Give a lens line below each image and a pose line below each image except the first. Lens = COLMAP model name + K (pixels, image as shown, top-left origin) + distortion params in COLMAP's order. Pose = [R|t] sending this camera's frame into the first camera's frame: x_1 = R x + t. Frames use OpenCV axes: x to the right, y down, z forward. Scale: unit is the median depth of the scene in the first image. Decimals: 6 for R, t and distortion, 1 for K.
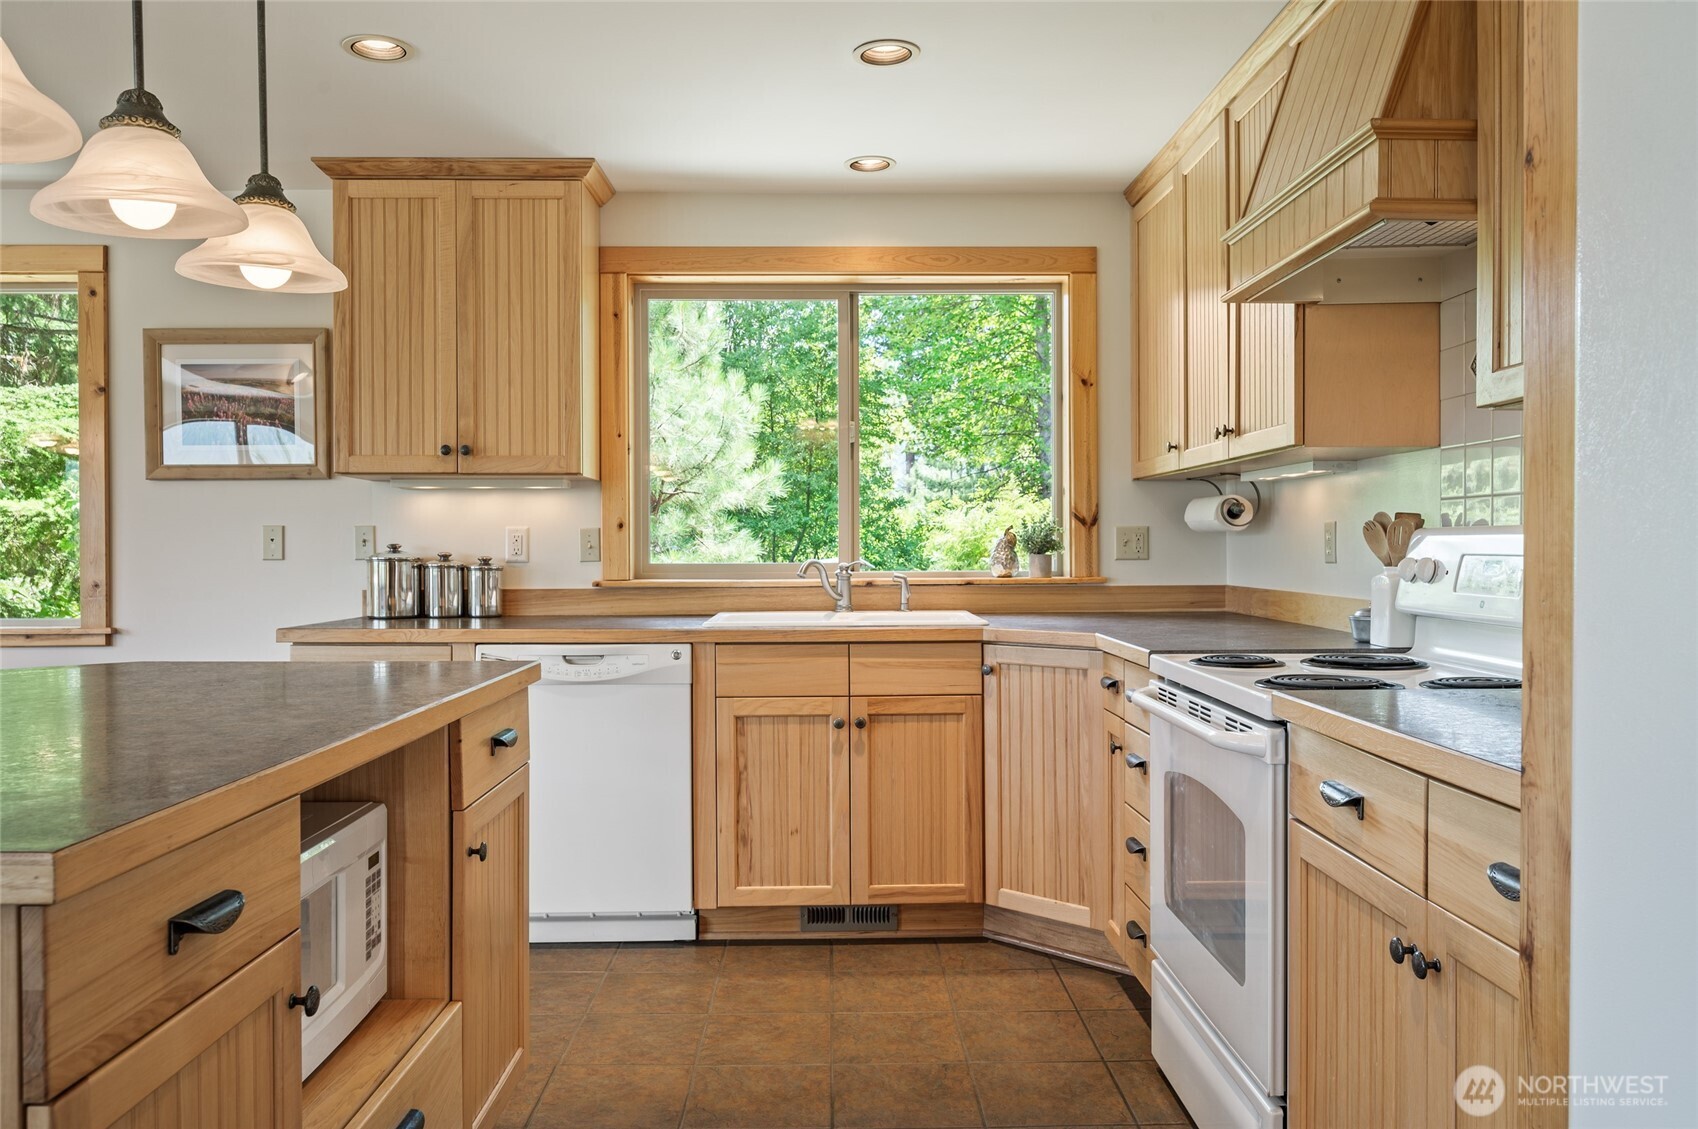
lens RADIAL K [[1251.3, 0, 857.6], [0, 1251.3, 560.4], [0, 0, 1]] dist [0.000333, -0.006591]
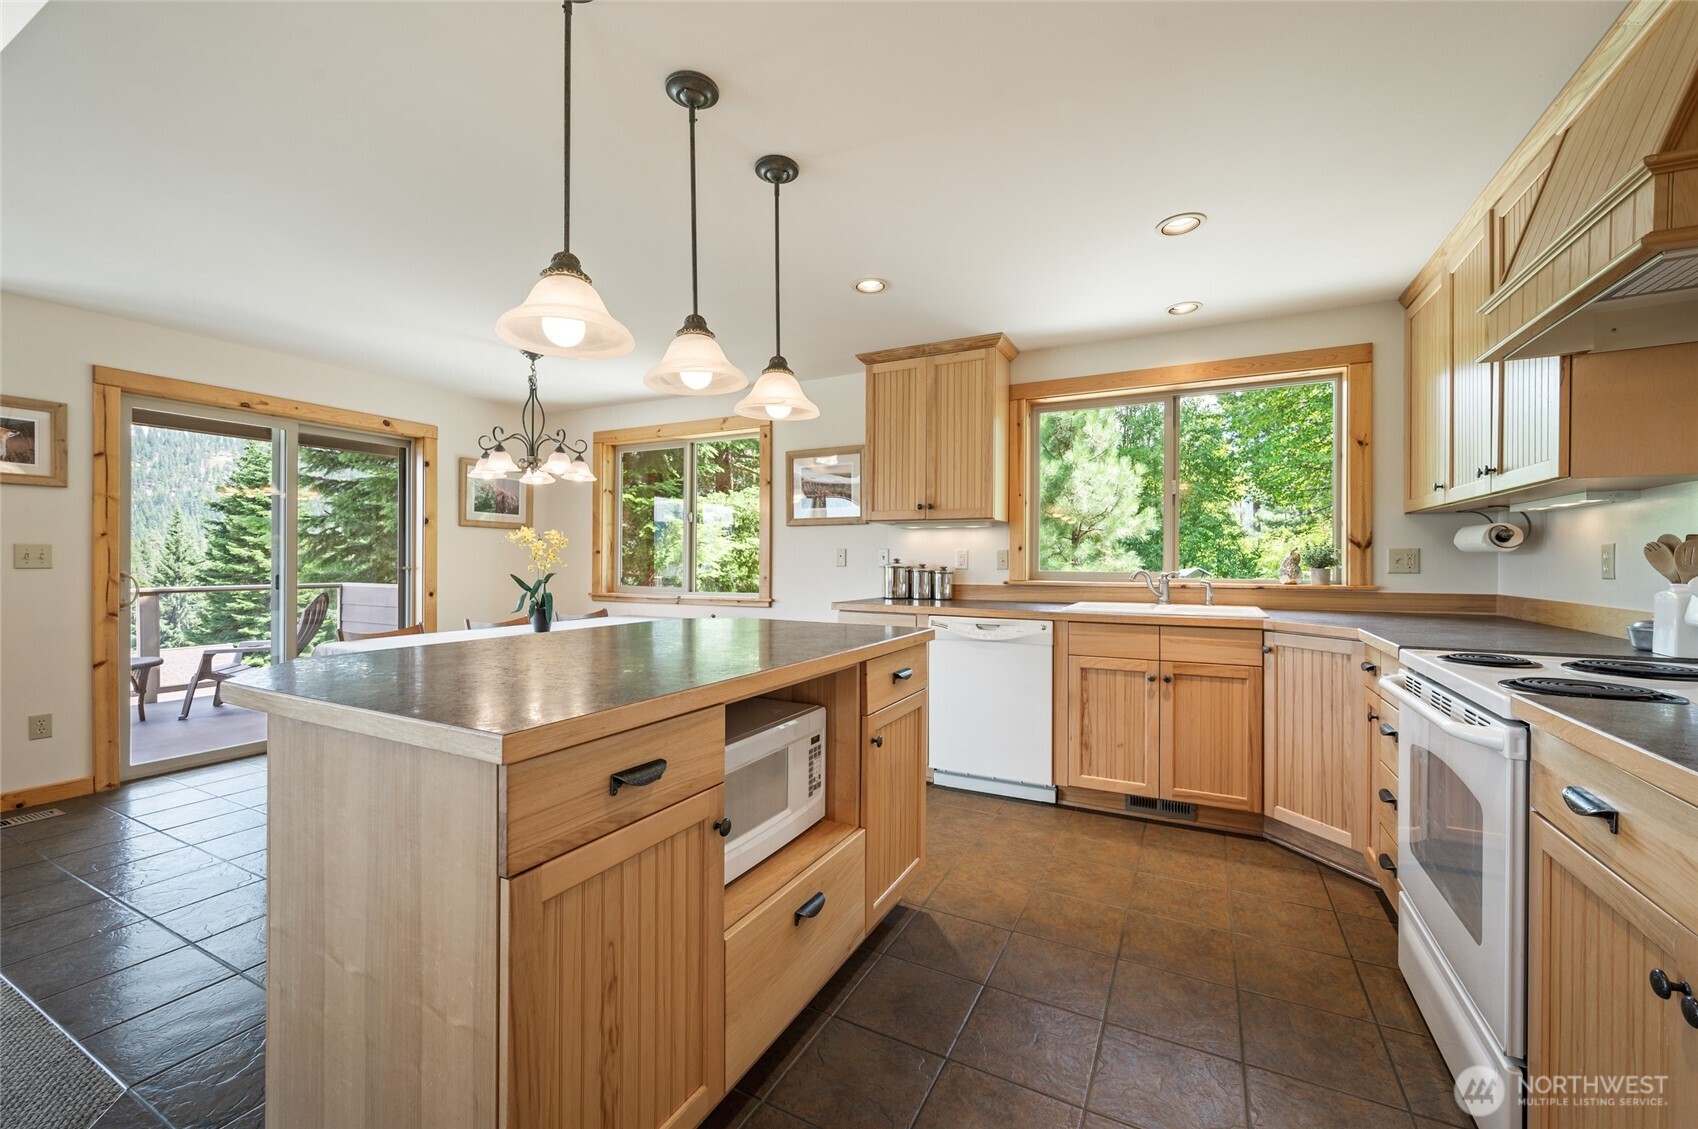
lens RADIAL K [[675.6, 0, 853.7], [0, 675.6, 564.5], [0, 0, 1]] dist [-0.000410, 0.000282]
pose [[0.879091, 0.009666, -0.476555, 0.055594], [-0.012368, 0.999920, -0.002535, -0.001155], [0.476493, 0.008123, 0.879141, 0.103722]]
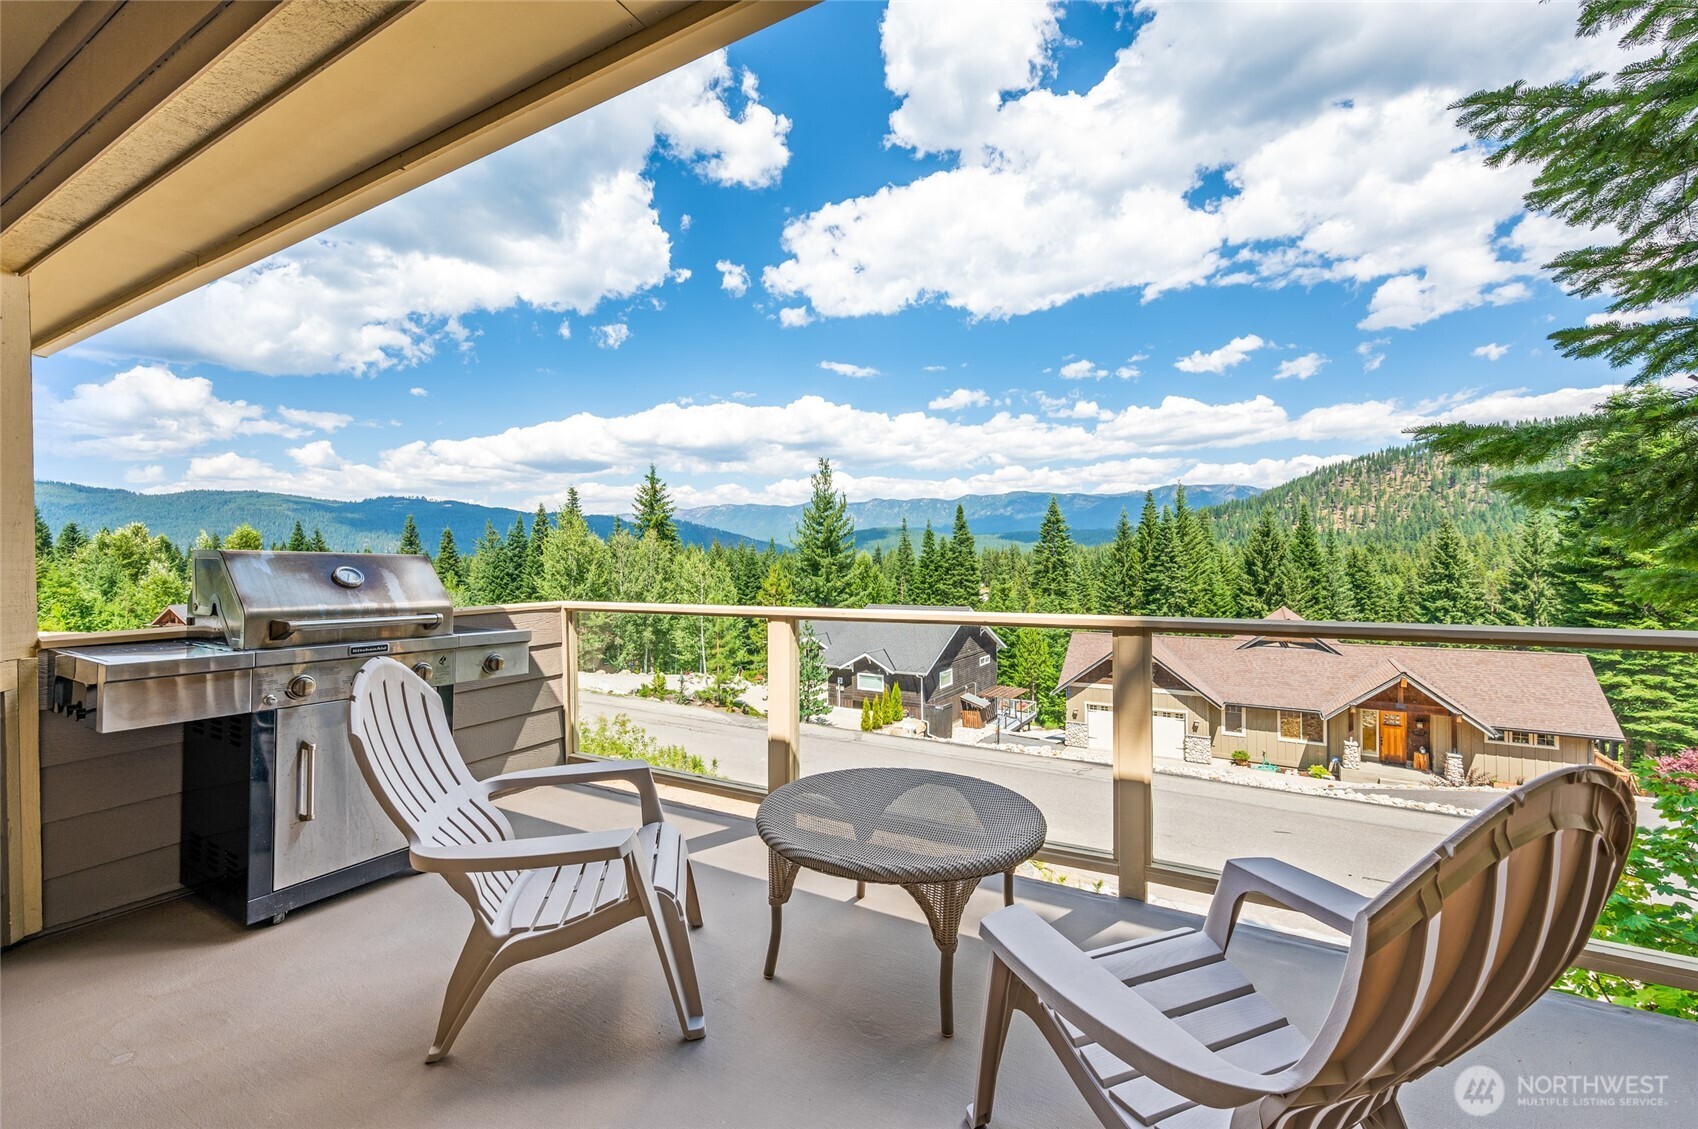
lens RADIAL K [[672.7, 0, 849.0], [0, 672.7, 564.5], [0, 0, 1]] dist [-0.002195, -0.000266]
pose [[-0.492540, 0.017049, -0.870123, -1.479605], [0.002821, 0.999834, 0.017993, 0.006787], [0.870285, 0.006408, -0.492506, 0.800502]]
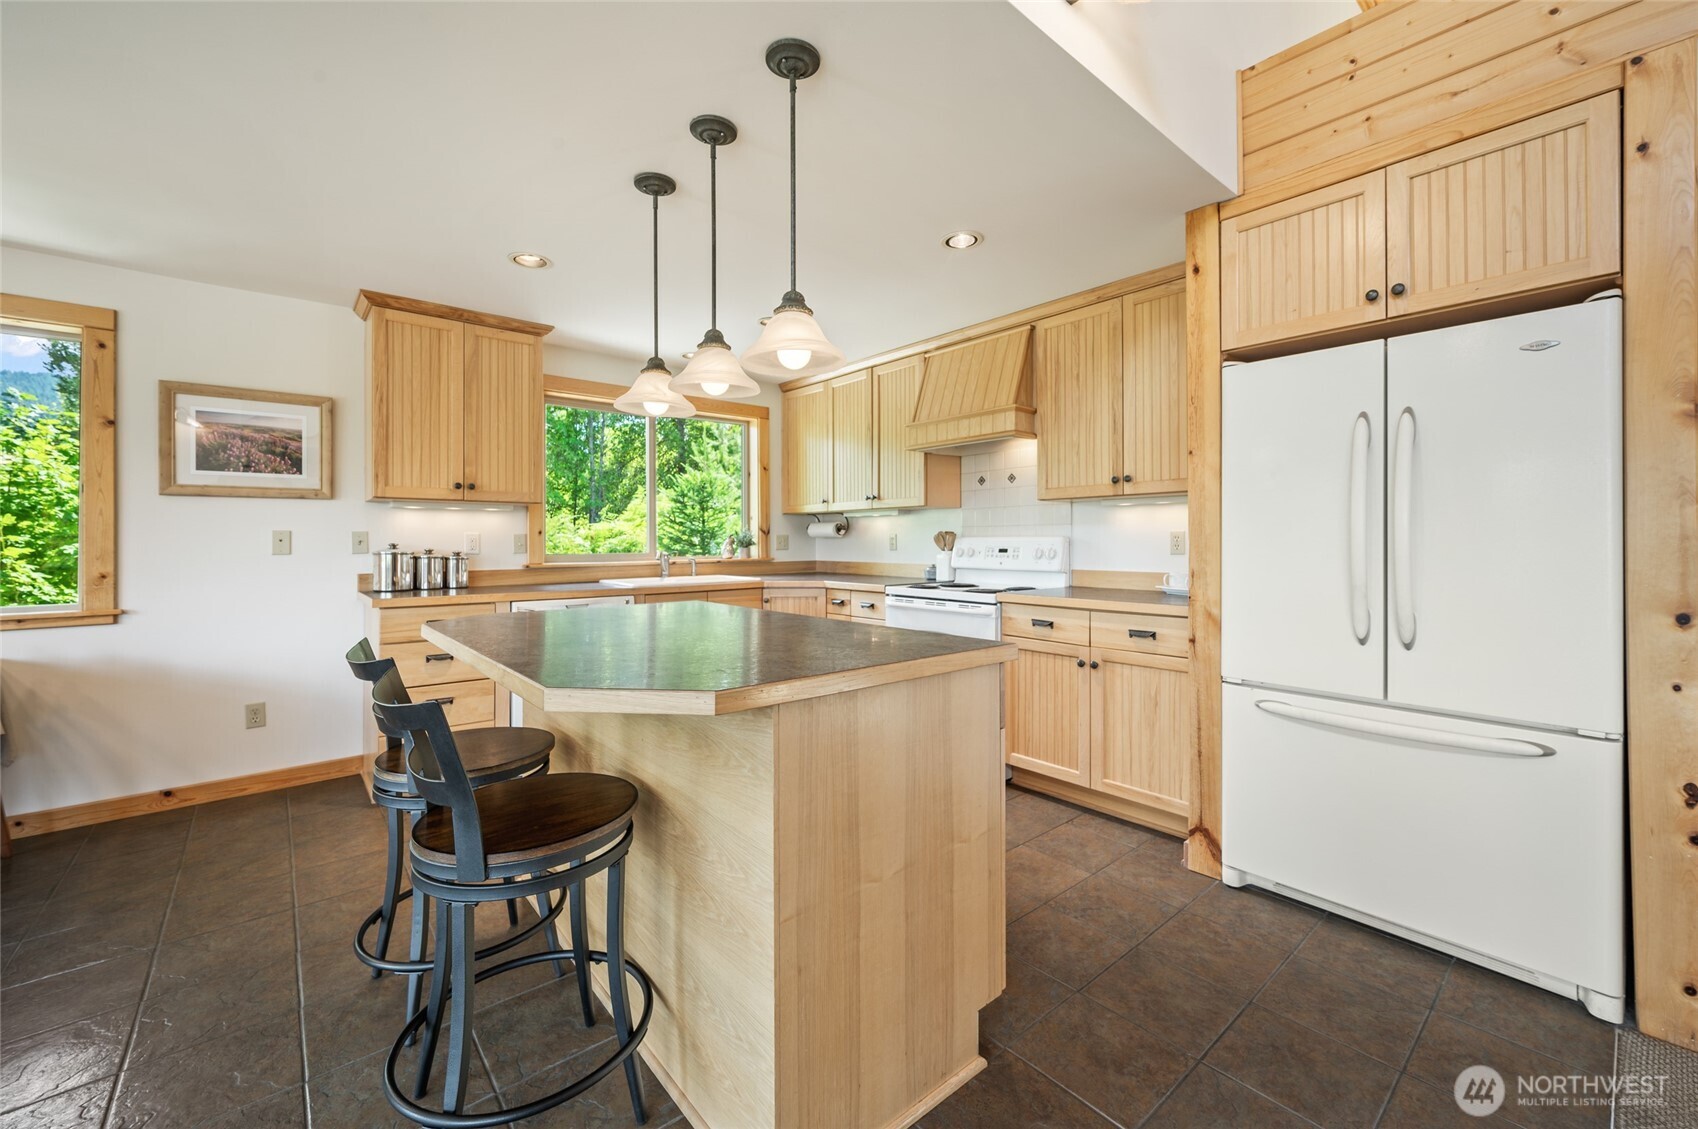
lens RADIAL K [[681.0, 0, 856.8], [0, 681.0, 539.5], [0, 0, 1]] dist [-0.000143, -0.000599]
pose [[0.771913, 0.001963, 0.635725, -0.520999], [0.009080, 0.999859, -0.014112, -0.000783], [-0.635663, 0.016665, 0.771787, -0.017786]]
